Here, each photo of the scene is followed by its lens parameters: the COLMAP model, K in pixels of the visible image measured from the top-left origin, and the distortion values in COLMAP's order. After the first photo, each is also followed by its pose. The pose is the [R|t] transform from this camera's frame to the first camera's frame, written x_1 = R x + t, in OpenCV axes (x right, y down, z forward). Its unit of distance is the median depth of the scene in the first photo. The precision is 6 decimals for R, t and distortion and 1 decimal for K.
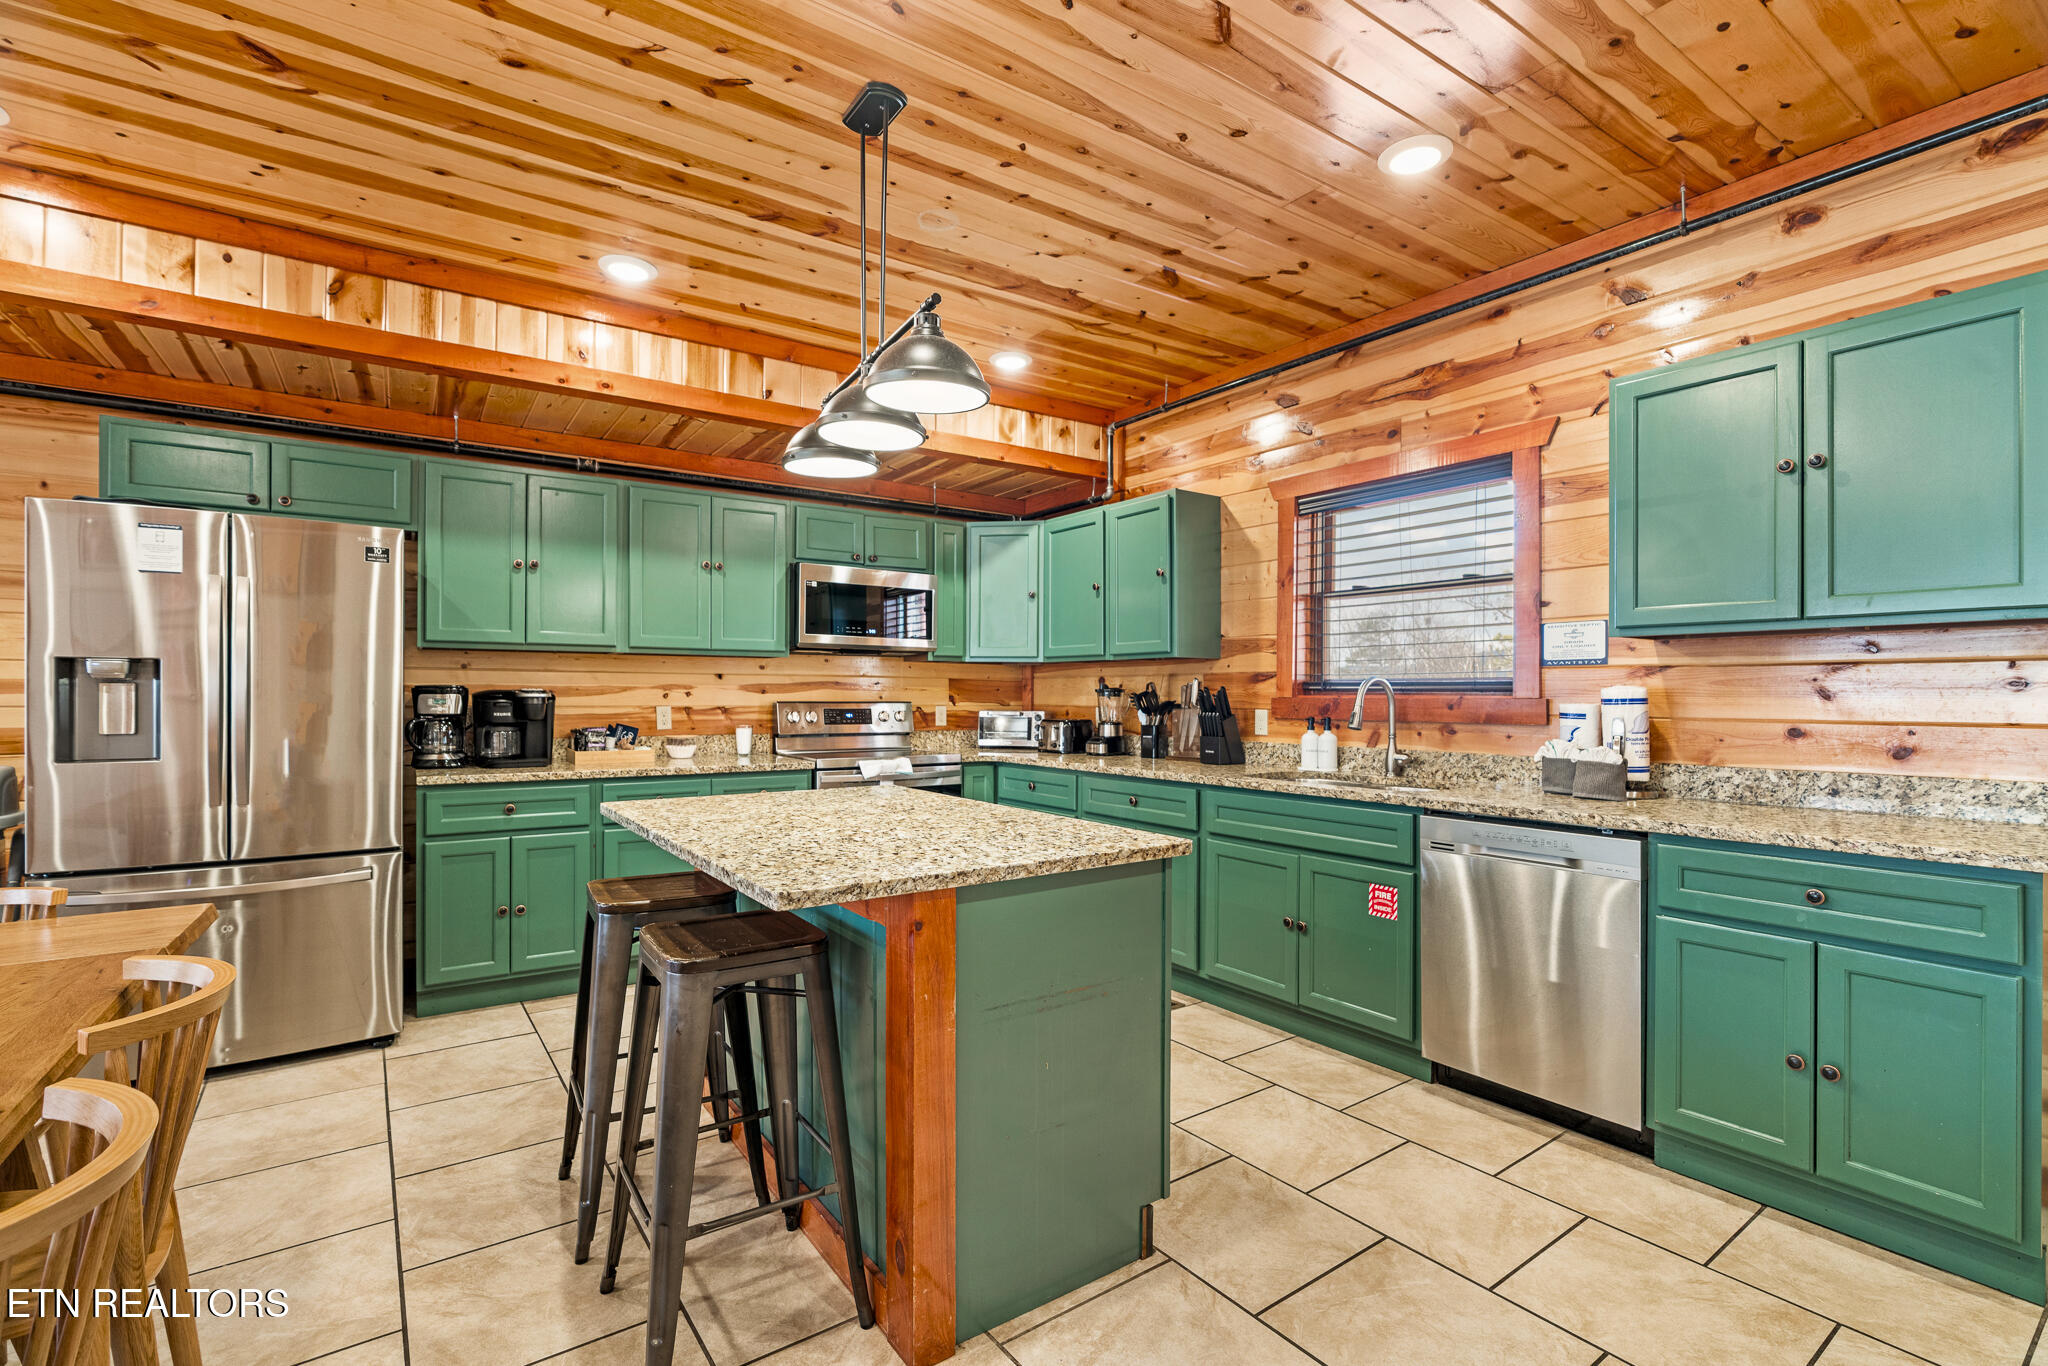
lens RADIAL K [[924.4, 0, 1021.7], [0, 924.4, 695.7], [0, 0, 1]] dist [-0.003287, 0.000176]
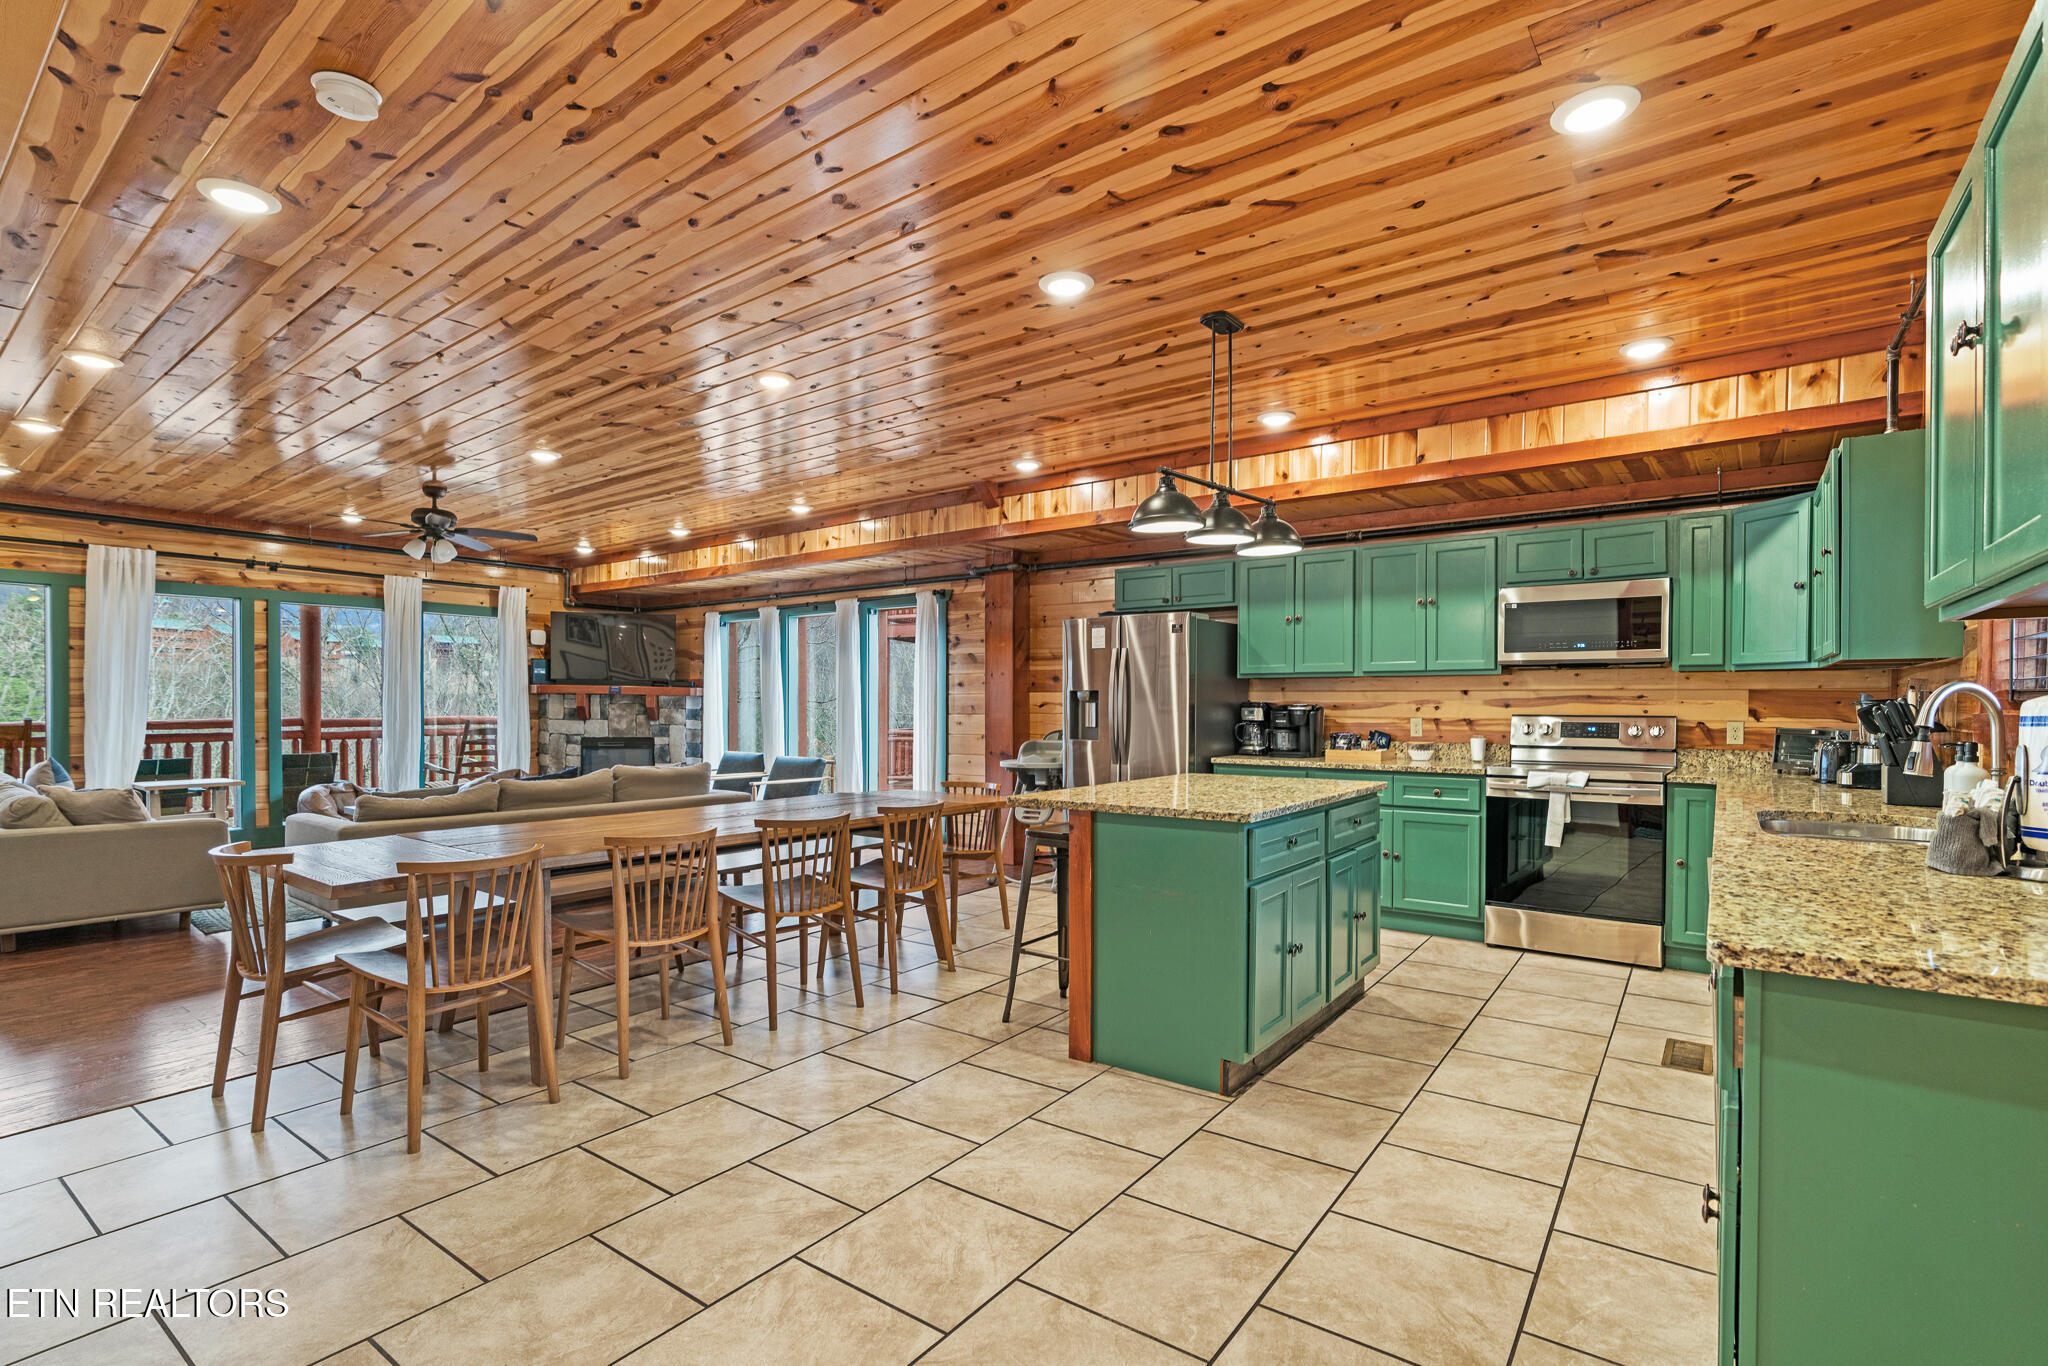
lens RADIAL K [[955.9, 0, 1028.8], [0, 955.9, 714.1], [0, 0, 1]] dist [-0.002857, 0.000138]
pose [[0.321227, 0.006652, -0.946979, 0.771577], [-0.003656, 0.999977, 0.005784, 0.001183], [0.946995, 0.001604, 0.321244, 0.121045]]
